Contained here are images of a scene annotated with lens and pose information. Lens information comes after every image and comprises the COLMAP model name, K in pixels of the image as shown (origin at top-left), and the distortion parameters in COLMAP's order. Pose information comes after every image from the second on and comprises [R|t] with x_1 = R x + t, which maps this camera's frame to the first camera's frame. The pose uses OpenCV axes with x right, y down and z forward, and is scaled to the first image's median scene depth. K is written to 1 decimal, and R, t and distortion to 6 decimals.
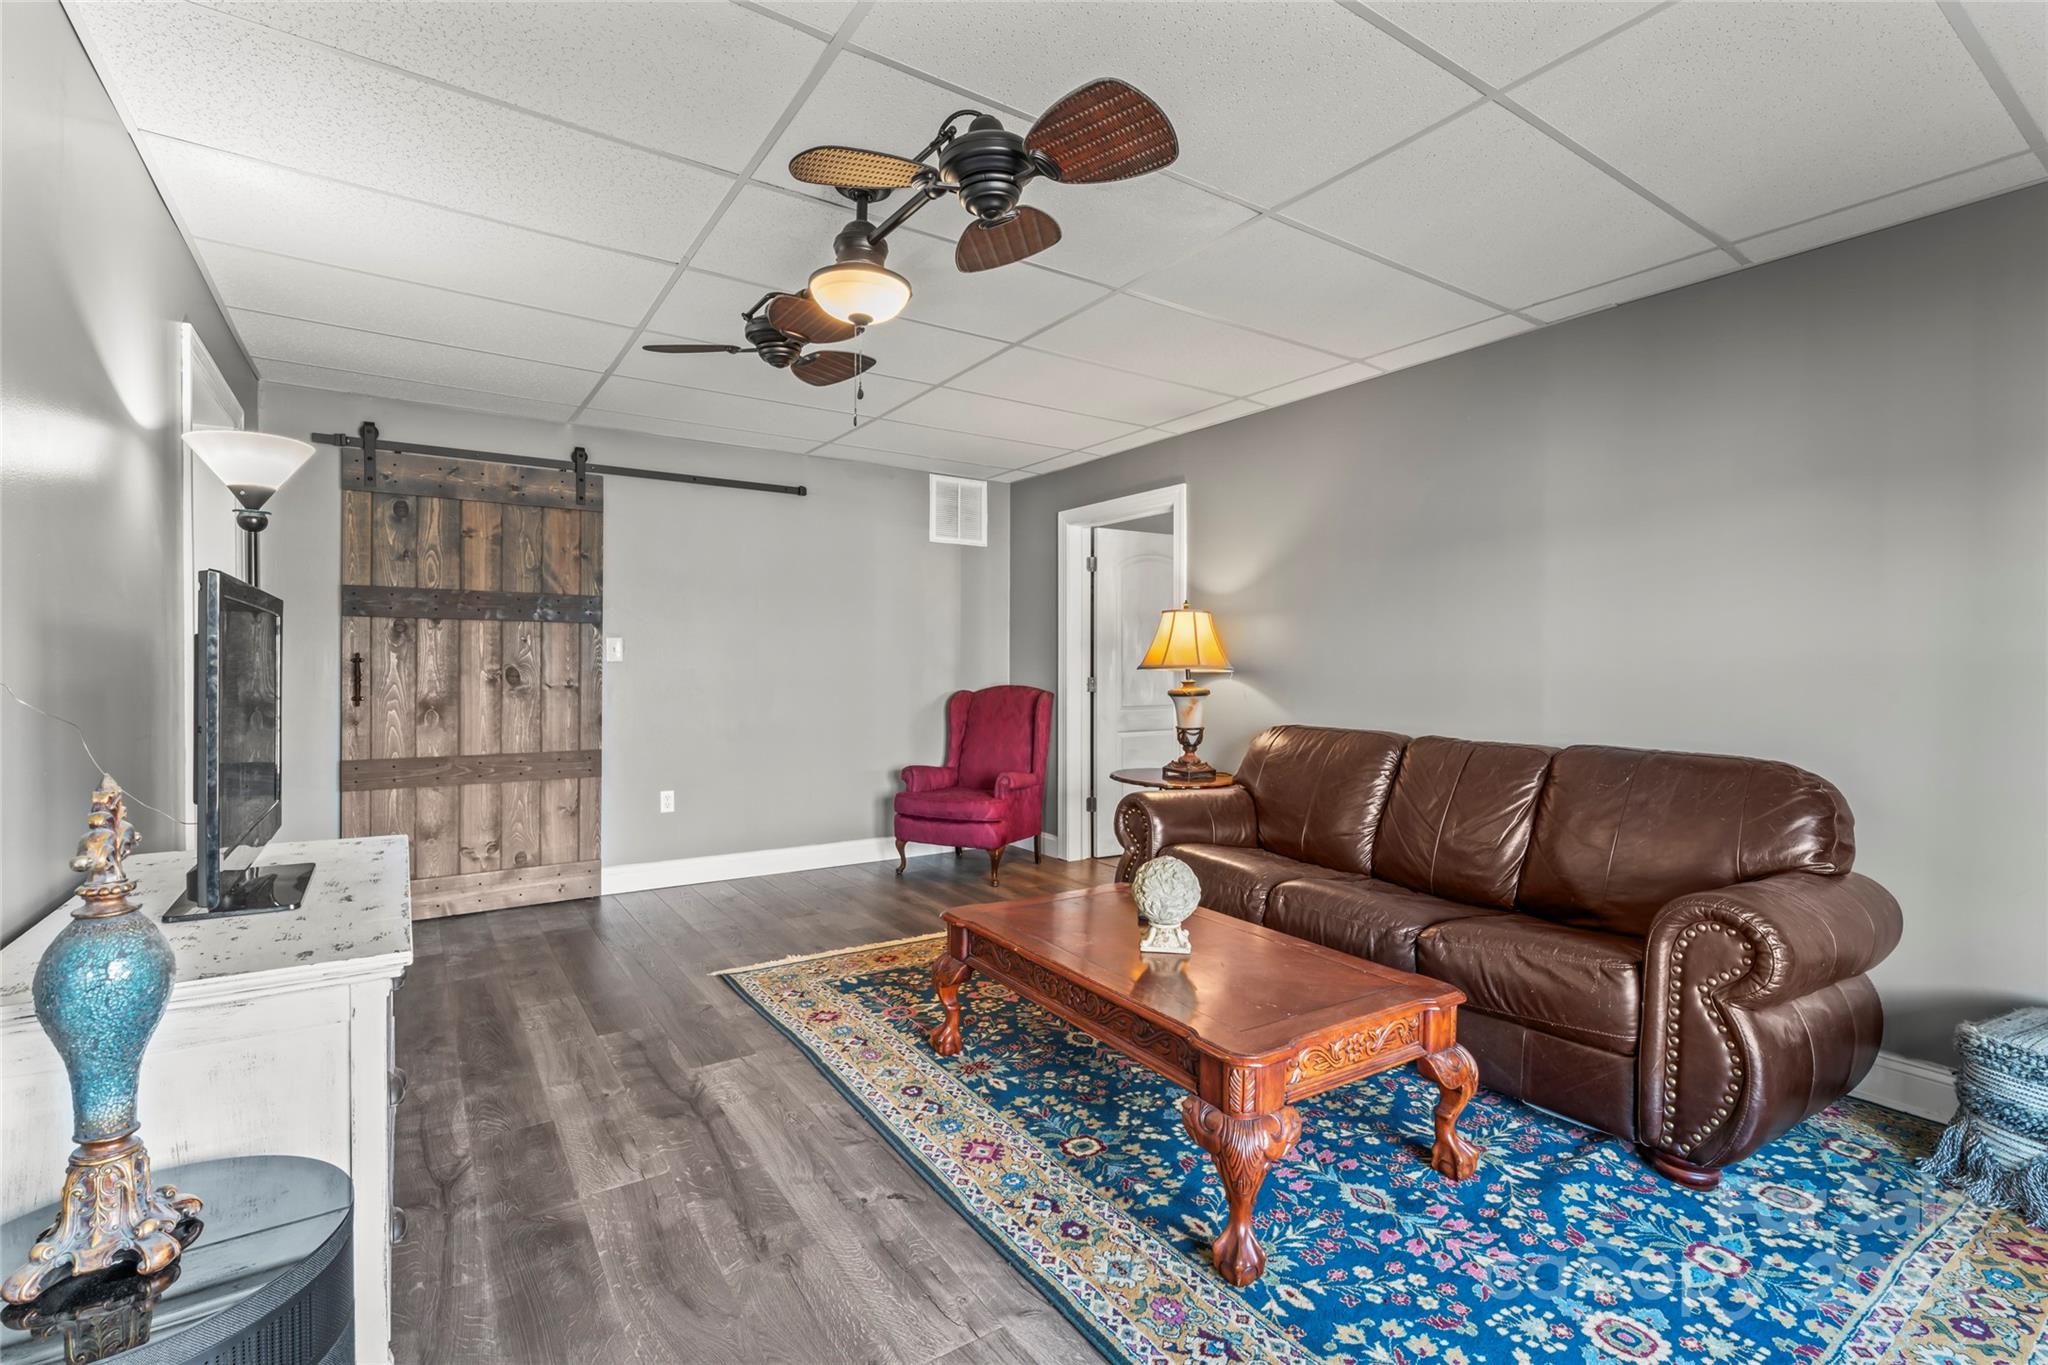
lens RADIAL K [[924.0, 0, 1022.7], [0, 924.0, 678.1], [0, 0, 1]] dist [-0.001244, -0.000424]
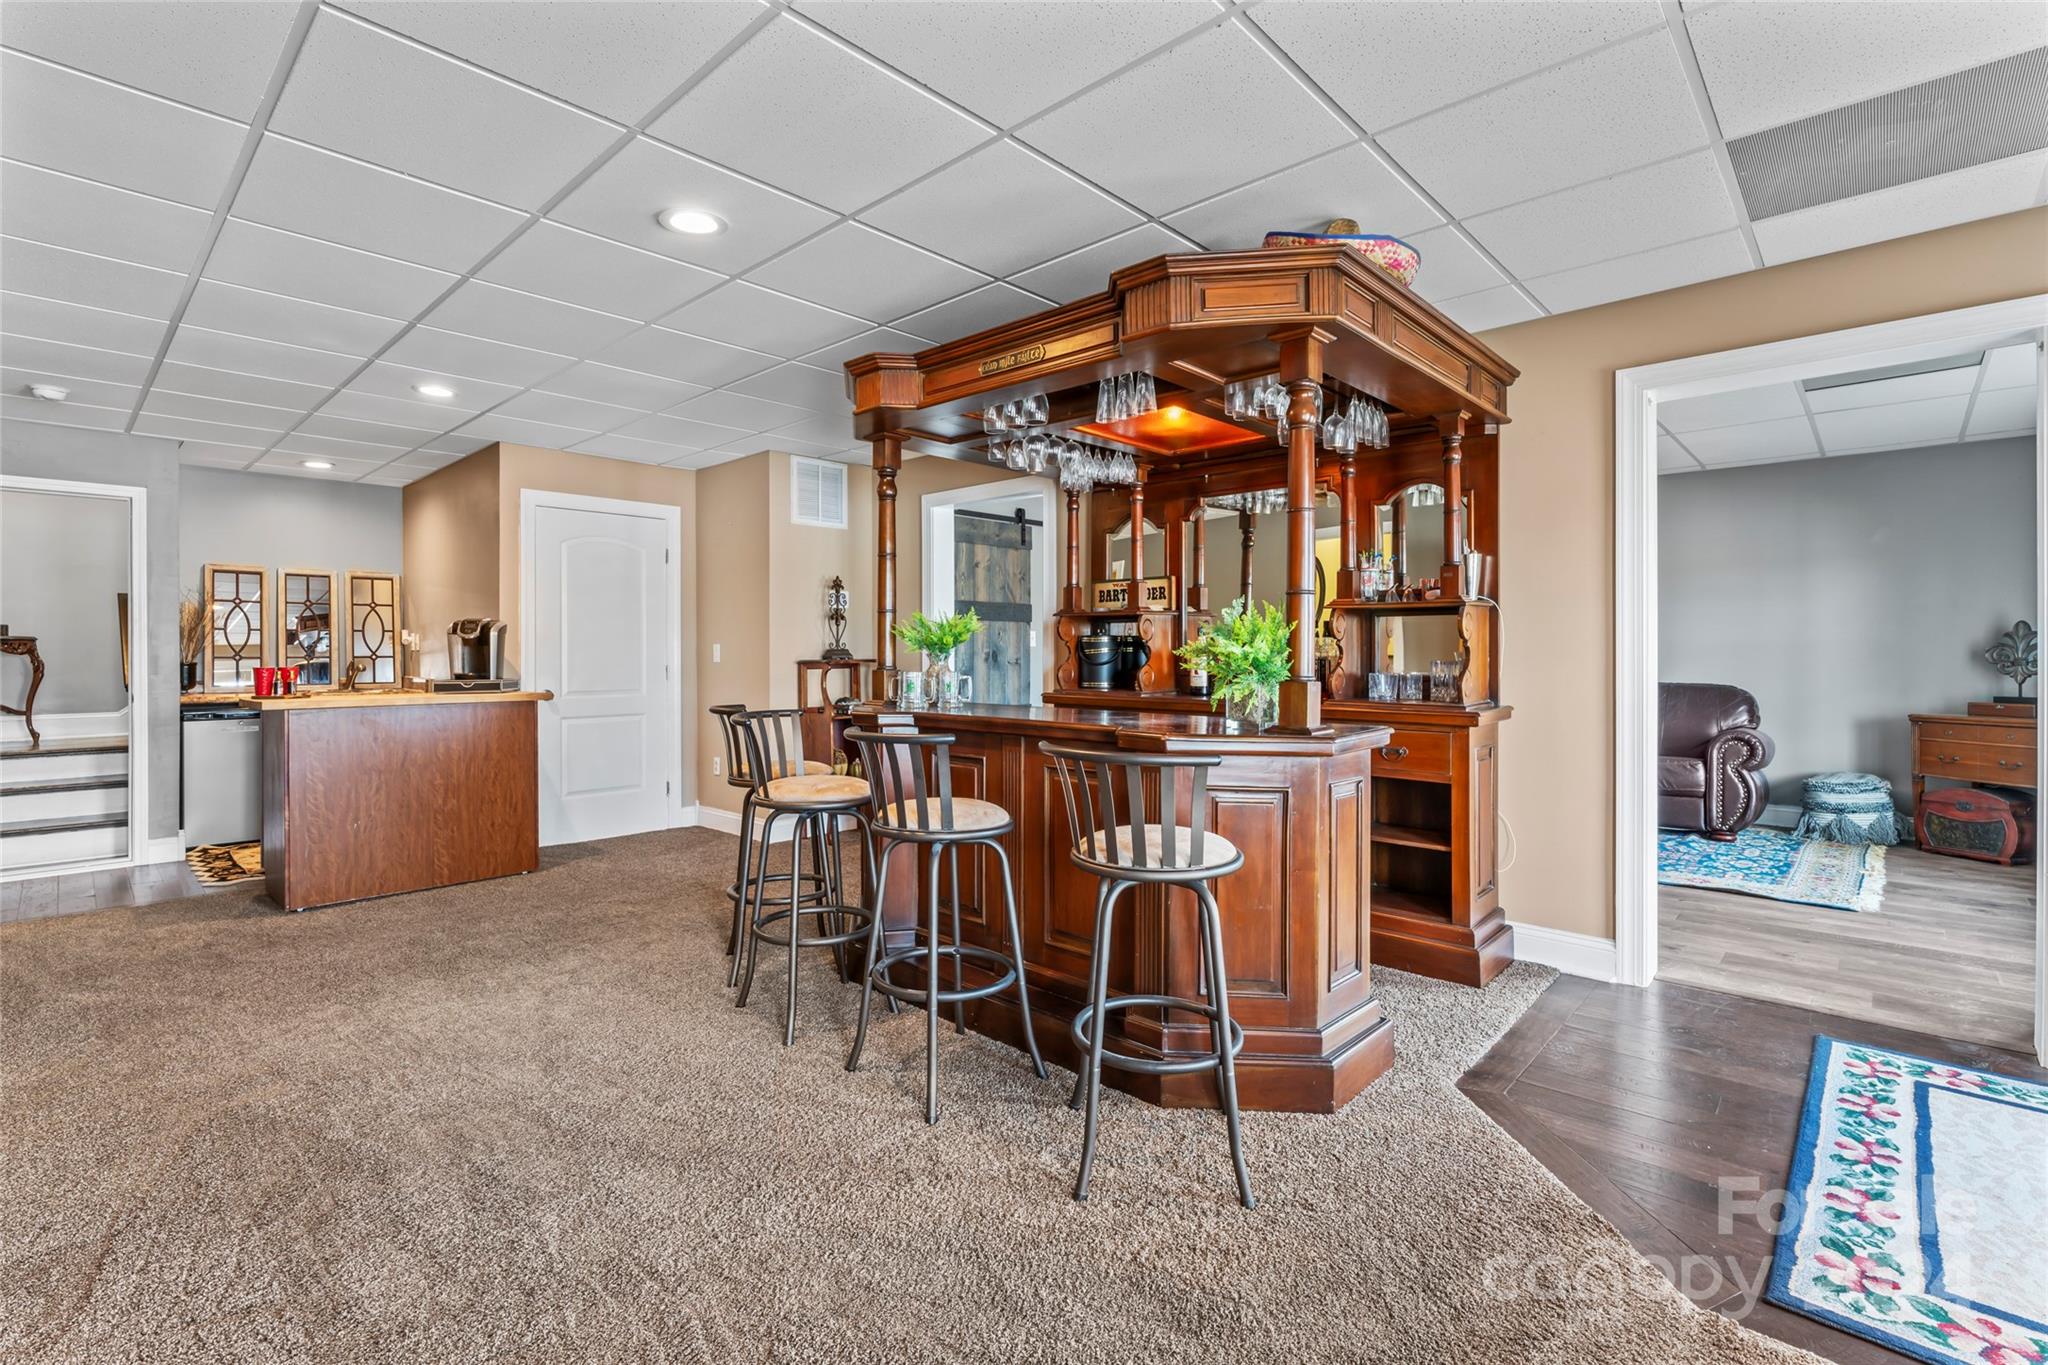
lens RADIAL K [[924.0, 0, 1049.4], [0, 924.0, 638.9], [0, 0, 1]] dist [-0.001244, -0.000424]
pose [[0.975138, -0.005724, 0.221524, -1.711728], [0.010162, 0.999770, -0.018897, -0.002189], [-0.221365, 0.020678, 0.974972, -1.134491]]
